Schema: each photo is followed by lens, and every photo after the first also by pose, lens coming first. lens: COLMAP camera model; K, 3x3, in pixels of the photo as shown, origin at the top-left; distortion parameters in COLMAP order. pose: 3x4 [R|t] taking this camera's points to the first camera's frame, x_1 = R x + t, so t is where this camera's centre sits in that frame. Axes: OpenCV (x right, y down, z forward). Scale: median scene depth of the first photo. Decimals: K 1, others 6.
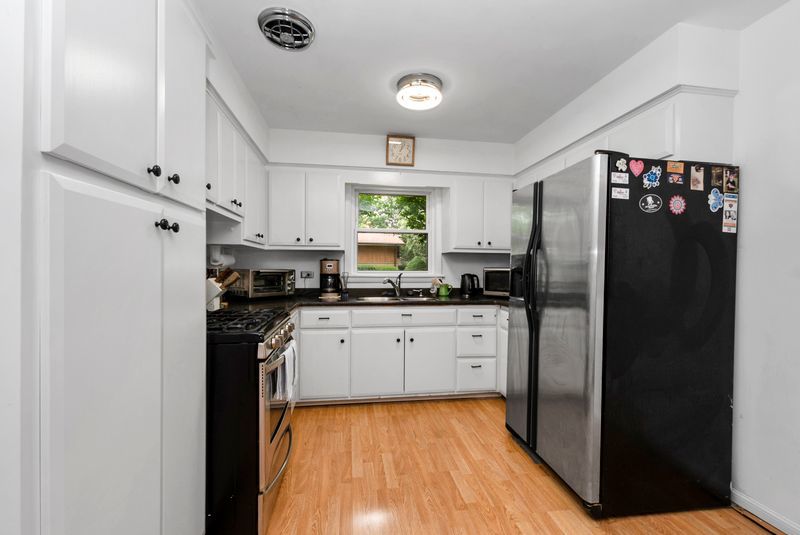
lens RADIAL K [[350.0, 0, 403.4], [0, 350.0, 266.9], [0, 0, 1]] dist [-0.009368, 0.000458]
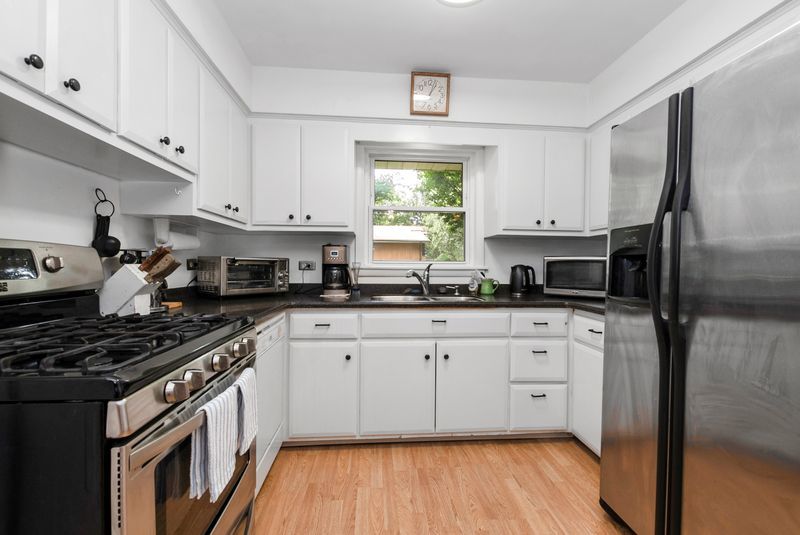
lens RADIAL K [[350.0, 0, 401.9], [0, 350.0, 266.7], [0, 0, 1]] dist [-0.009368, 0.000458]
pose [[0.997153, 0.001067, -0.075394, -0.012638], [-0.000806, 0.999994, 0.003495, 0.025574], [0.075397, -0.003424, 0.997148, 0.299882]]
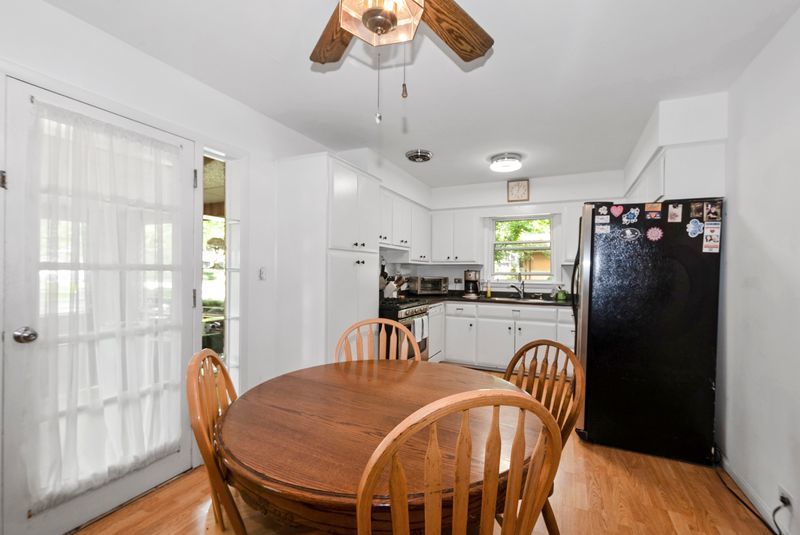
lens RADIAL K [[350.0, 0, 403.1], [0, 350.0, 271.8], [0, 0, 1]] dist [-0.009368, 0.000458]
pose [[0.826290, 0.001909, -0.563242, 0.428033], [-0.005257, 0.999977, -0.004323, -0.009520], [0.563220, 0.006533, 0.826281, -0.409917]]
